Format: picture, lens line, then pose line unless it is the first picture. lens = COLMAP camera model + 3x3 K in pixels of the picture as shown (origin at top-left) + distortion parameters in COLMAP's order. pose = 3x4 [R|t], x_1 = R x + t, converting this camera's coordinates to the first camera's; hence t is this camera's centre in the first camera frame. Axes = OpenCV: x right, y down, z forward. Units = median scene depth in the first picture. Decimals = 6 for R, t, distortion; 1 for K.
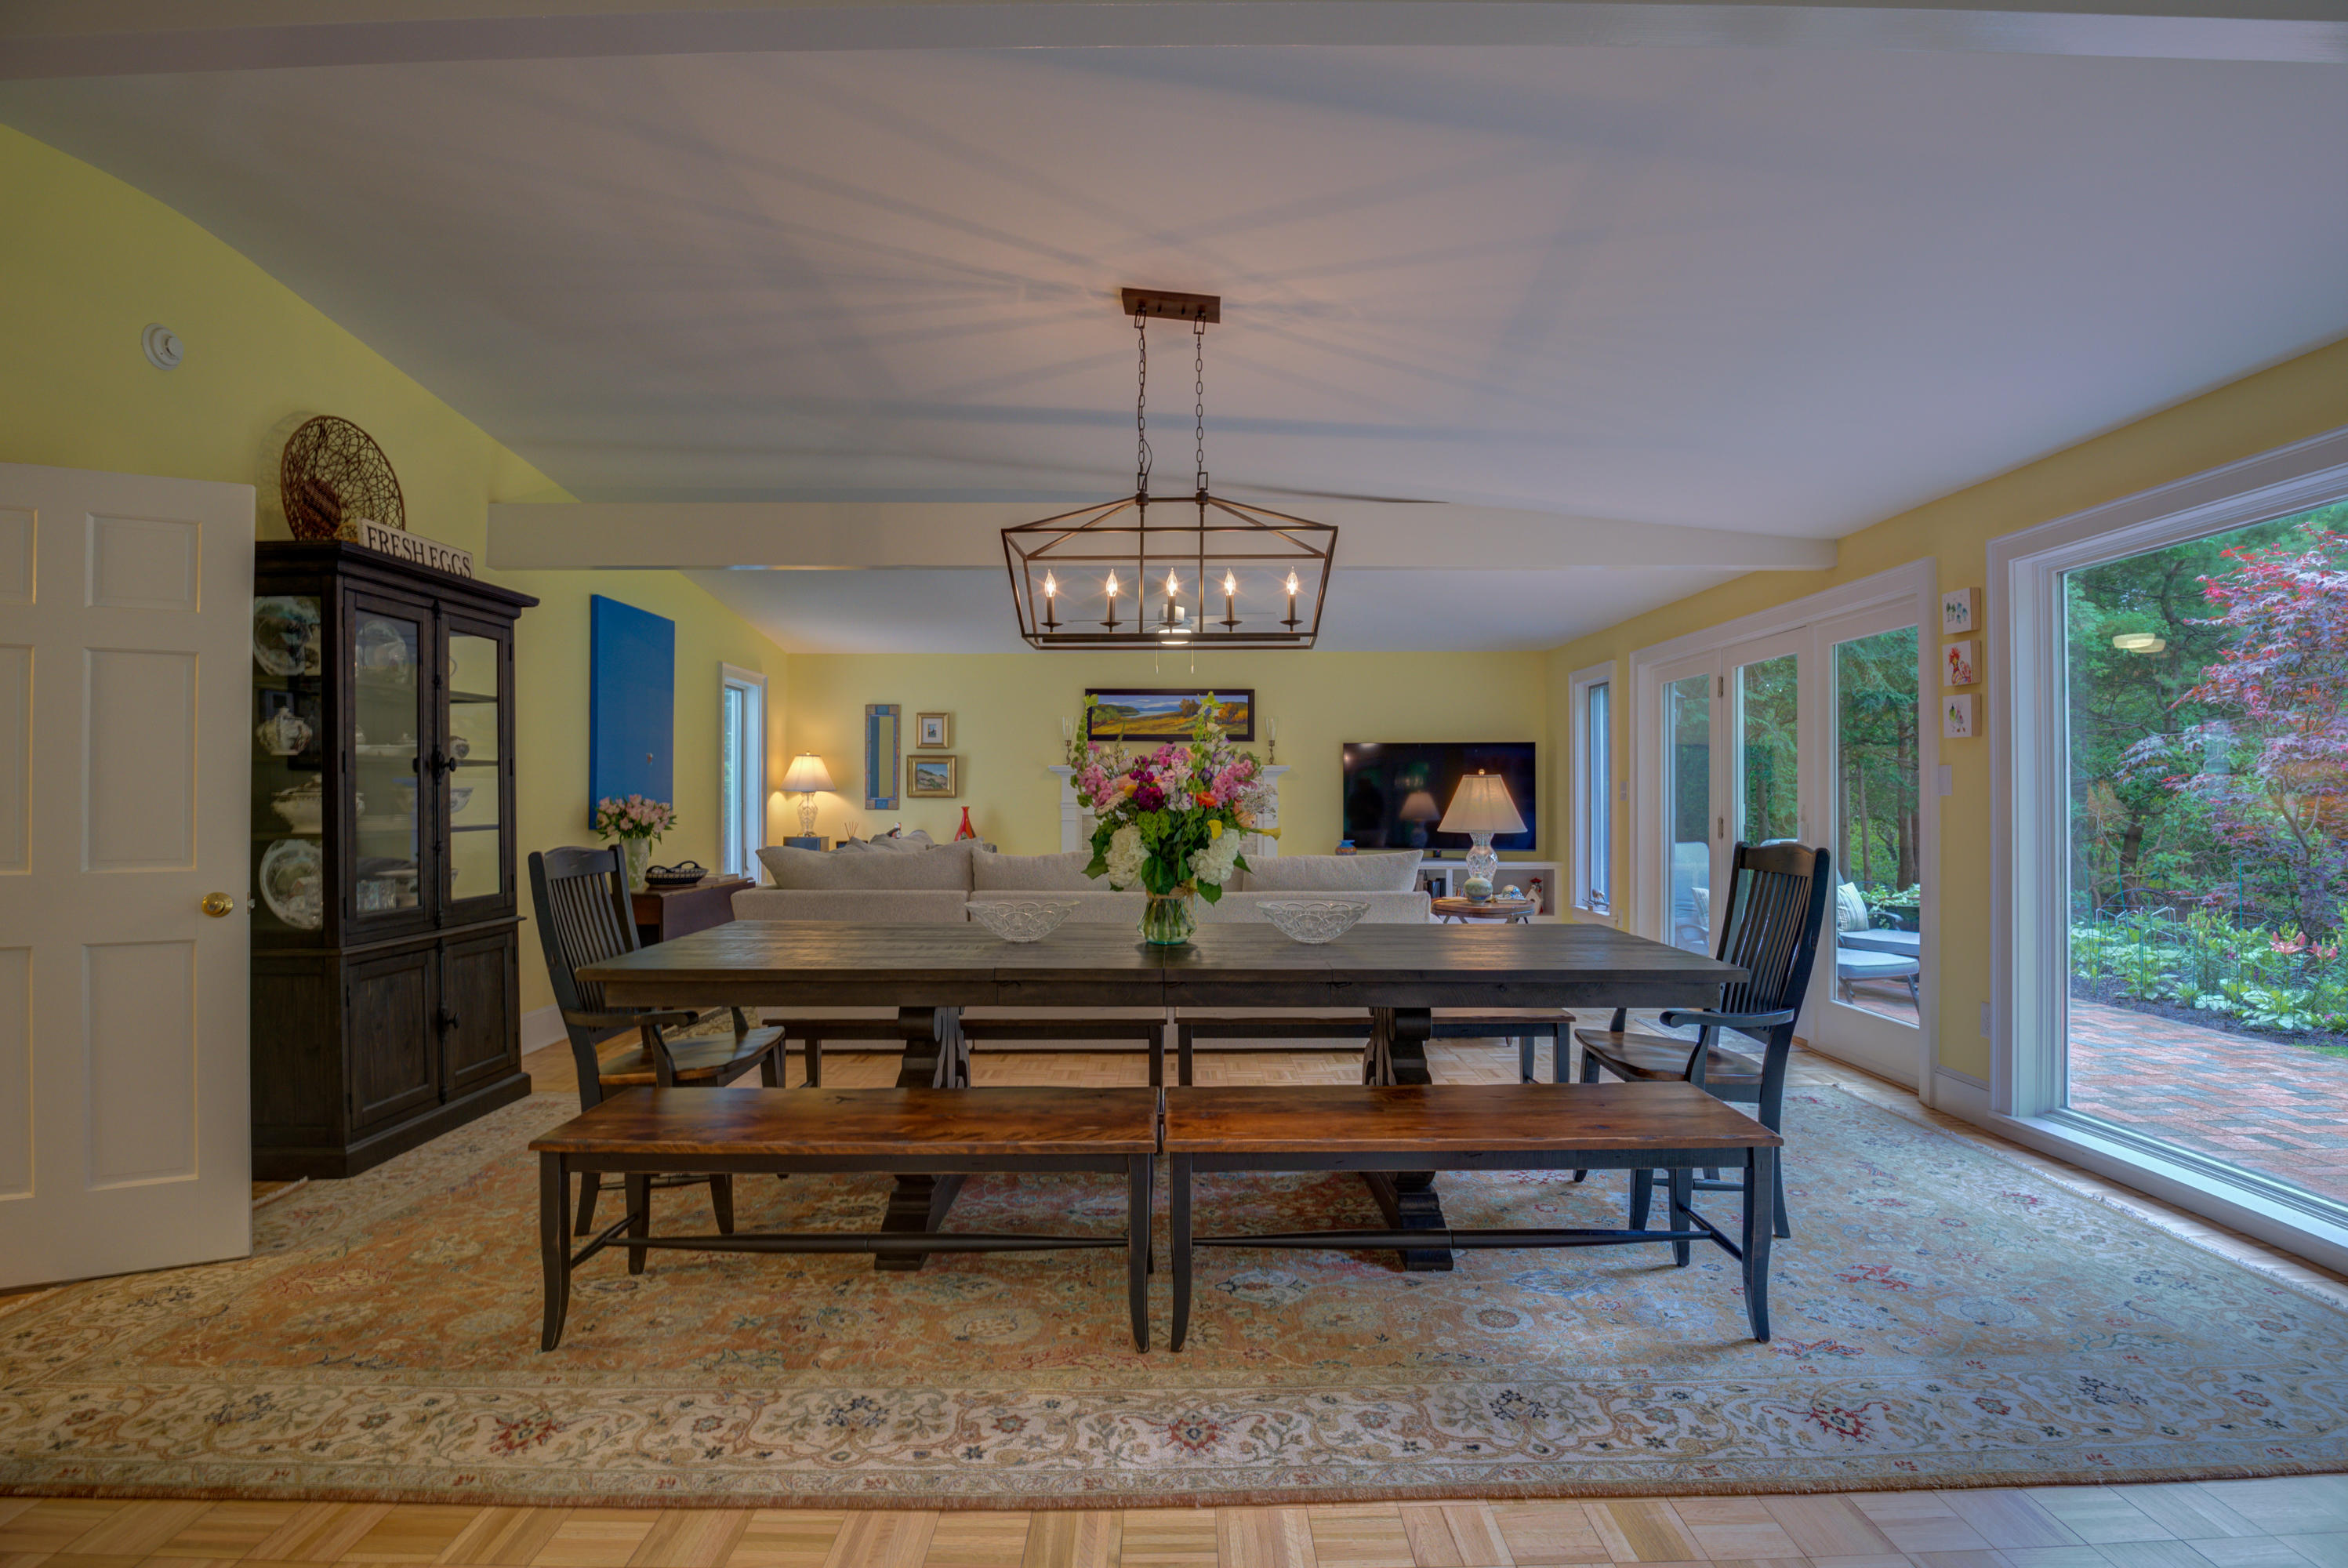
lens RADIAL K [[1144.8, 0, 1185.8], [0, 1144.8, 784.6], [0, 0, 1]] dist [-0.018575, -0.006320]
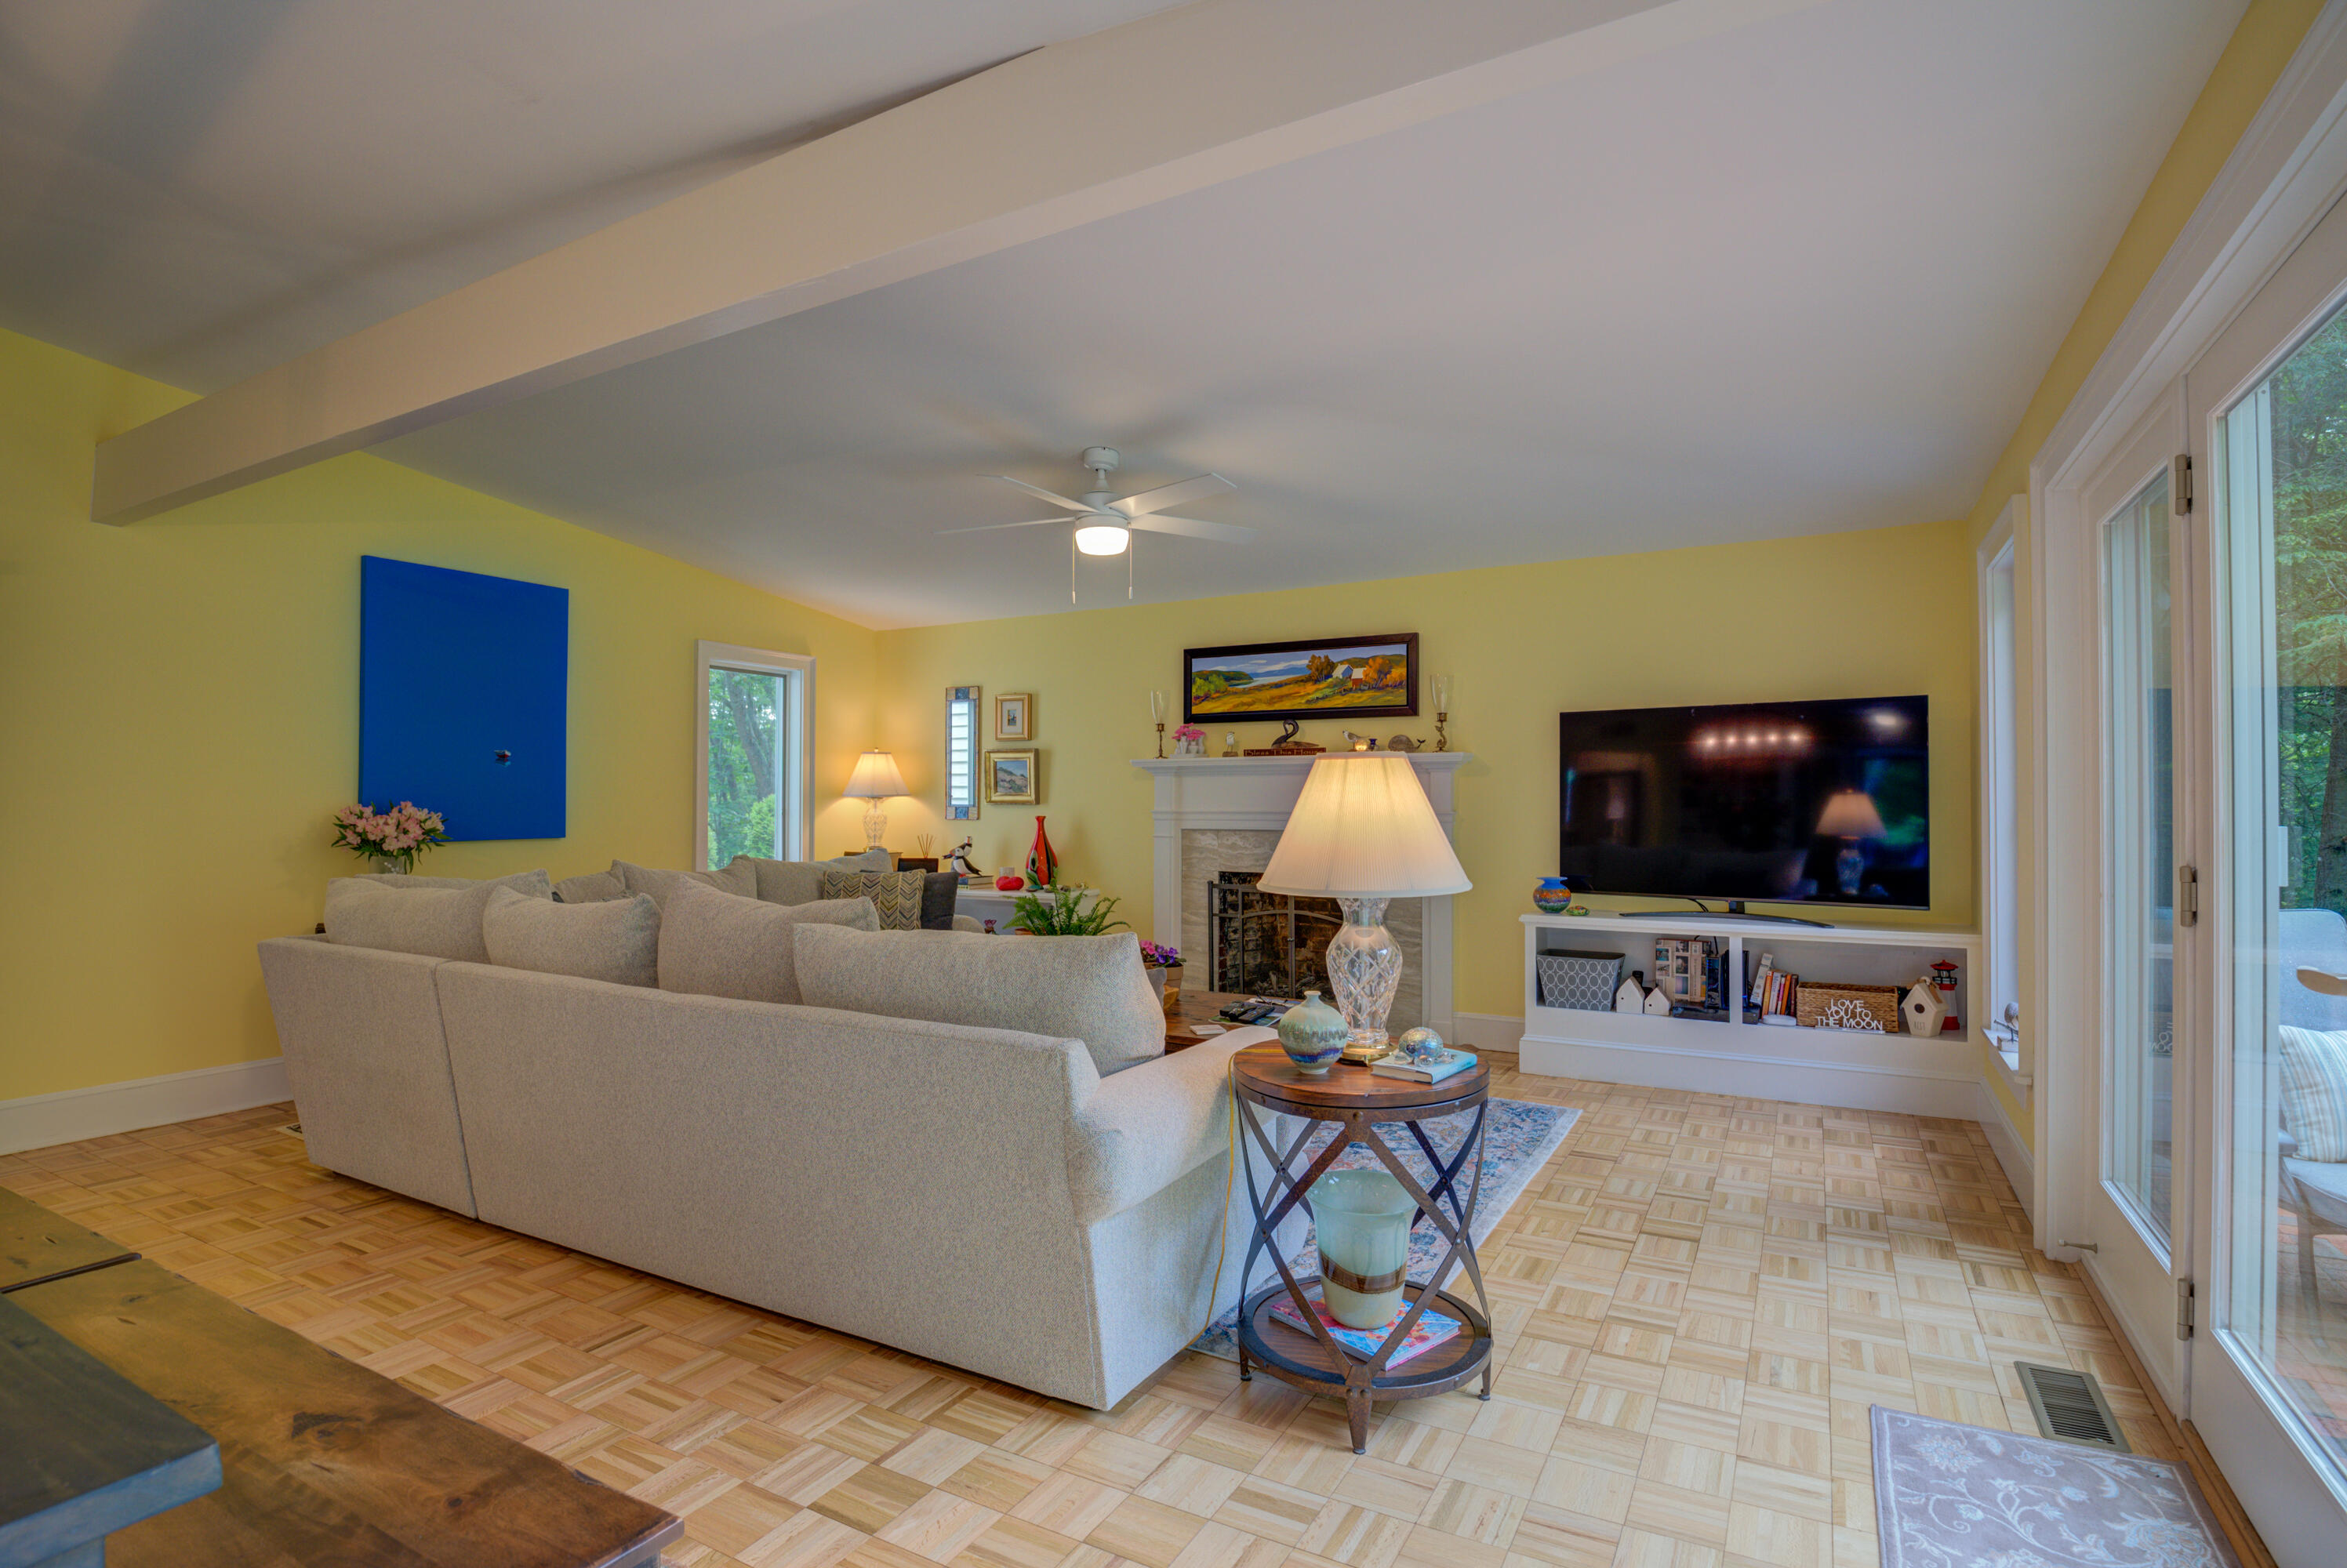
lens RADIAL K [[1144.2, 0, 1185.3], [0, 1144.2, 784.6], [0, 0, 1]] dist [-0.018575, -0.006320]
pose [[0.873649, -0.007672, -0.486497, 0.552898], [0.008238, 0.999966, -0.000975, 0.000013], [0.486487, -0.003156, 0.873682, 0.834097]]
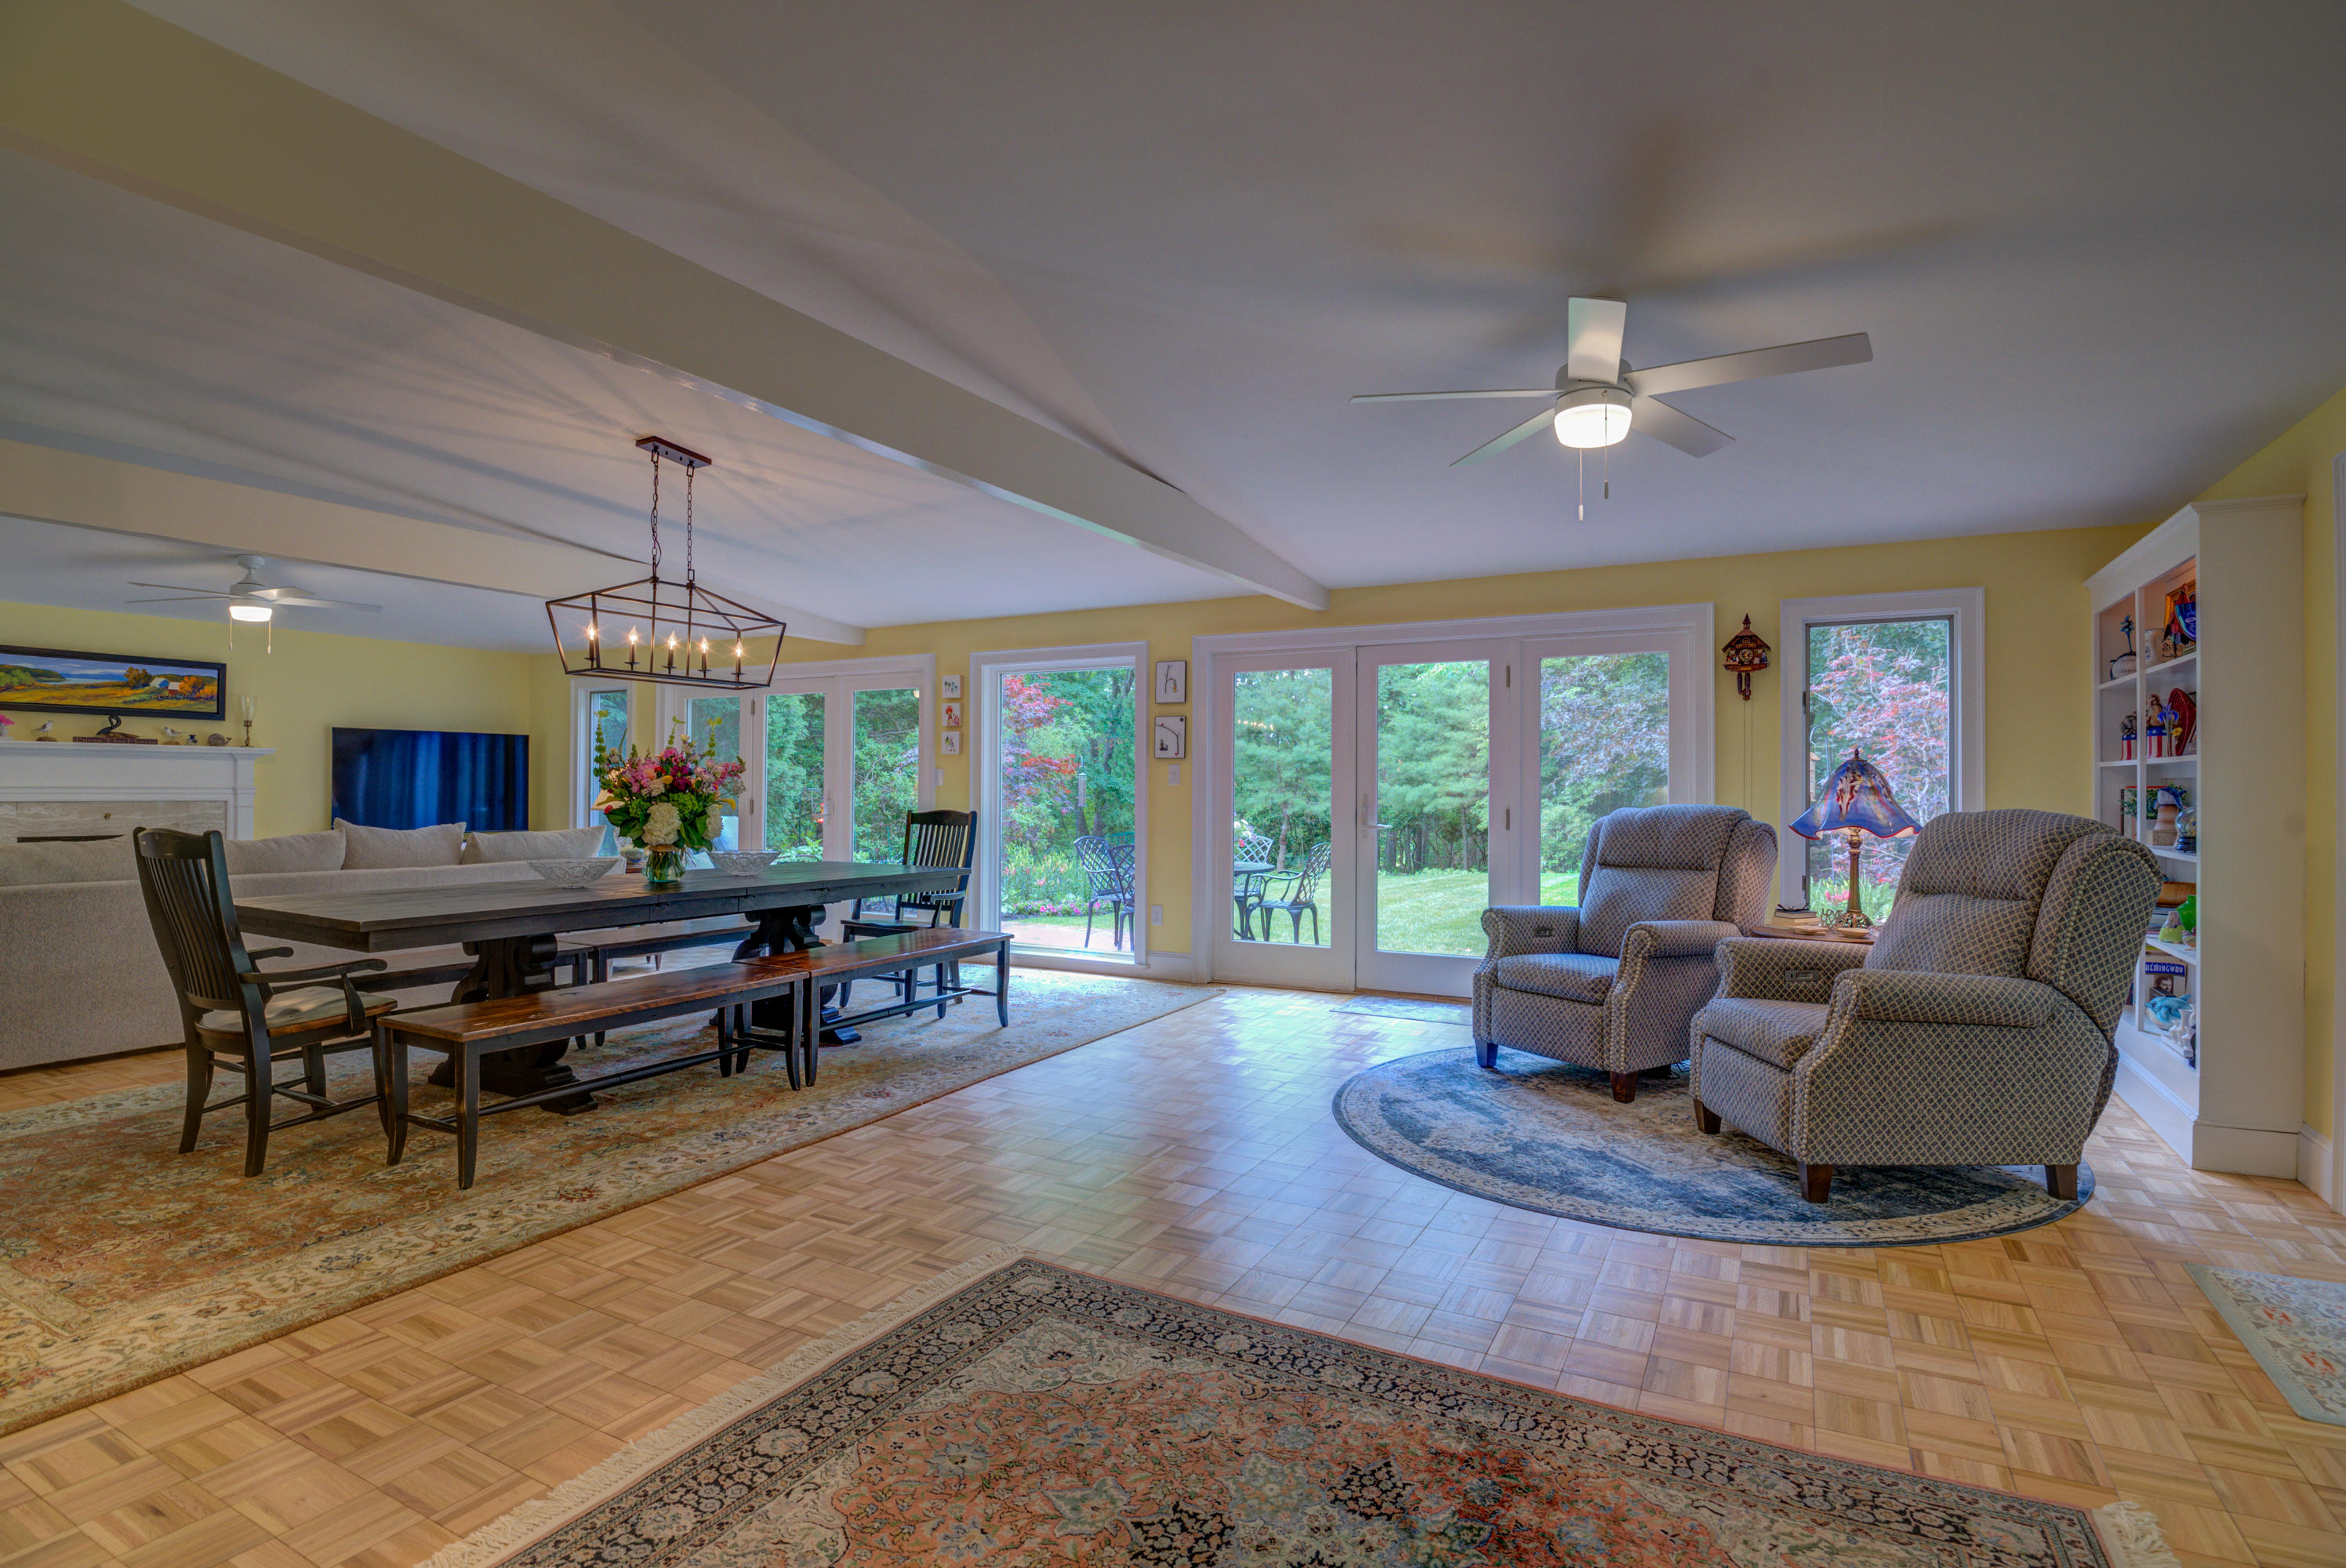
lens RADIAL K [[1143.7, 0, 1184.8], [0, 1143.7, 784.6], [0, 0, 1]] dist [-0.018575, -0.006320]
pose [[0.474151, 0.006032, 0.880423, -0.801107], [-0.016514, 0.999862, 0.002043, -0.001708], [-0.880289, -0.015508, 0.474185, -0.235783]]
